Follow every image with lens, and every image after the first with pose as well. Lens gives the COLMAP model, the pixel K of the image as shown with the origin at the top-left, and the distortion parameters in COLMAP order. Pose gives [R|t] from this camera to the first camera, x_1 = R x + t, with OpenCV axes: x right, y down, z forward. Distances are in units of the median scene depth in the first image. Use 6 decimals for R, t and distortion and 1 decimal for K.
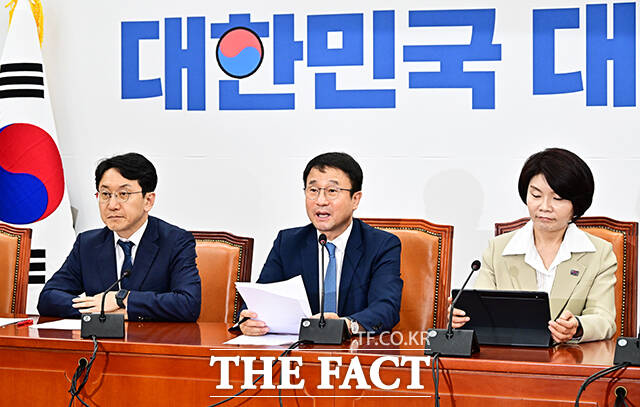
lens RADIAL K [[1514.2, 0, 320.0], [0, 1514.2, 203.5], [0, 0, 1]] dist [-0.041346, -0.075345]
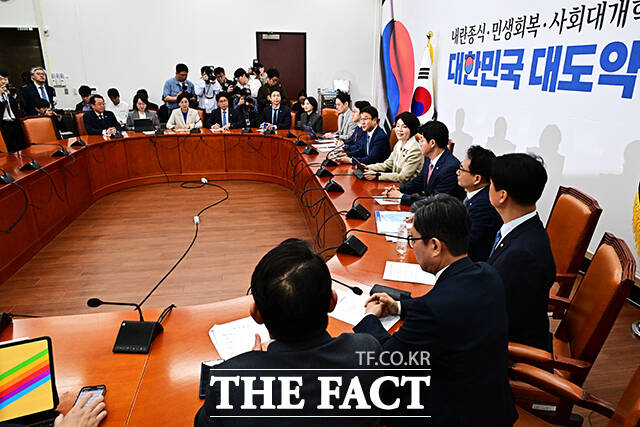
lens RADIAL K [[425.3, 0, 320.0], [0, 425.3, 213.5], [0, 0, 1]] dist [0.001668, -0.005129]
pose [[0.501889, 0.277733, -0.819129, 0.582694], [-0.021885, 0.950819, 0.308974, -0.075714], [0.864655, -0.137144, 0.483284, 0.306760]]
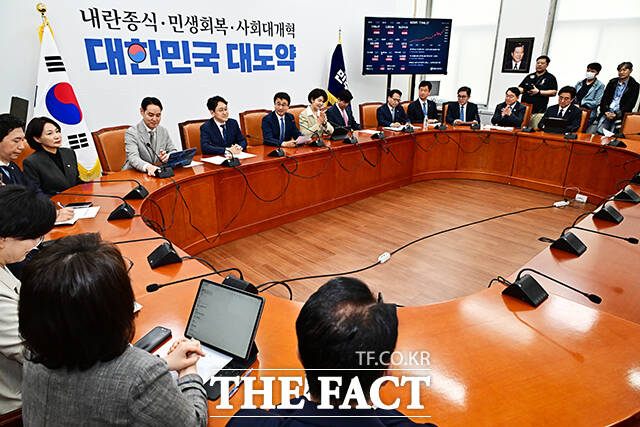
lens RADIAL K [[425.3, 0, 320.0], [0, 425.3, 213.5], [0, 0, 1]] dist [0.001668, -0.005129]
pose [[0.432652, -0.310948, 0.846241, -0.692455], [0.017155, 0.941309, 0.337110, -0.081678], [-0.901398, -0.131334, 0.412593, 0.326565]]
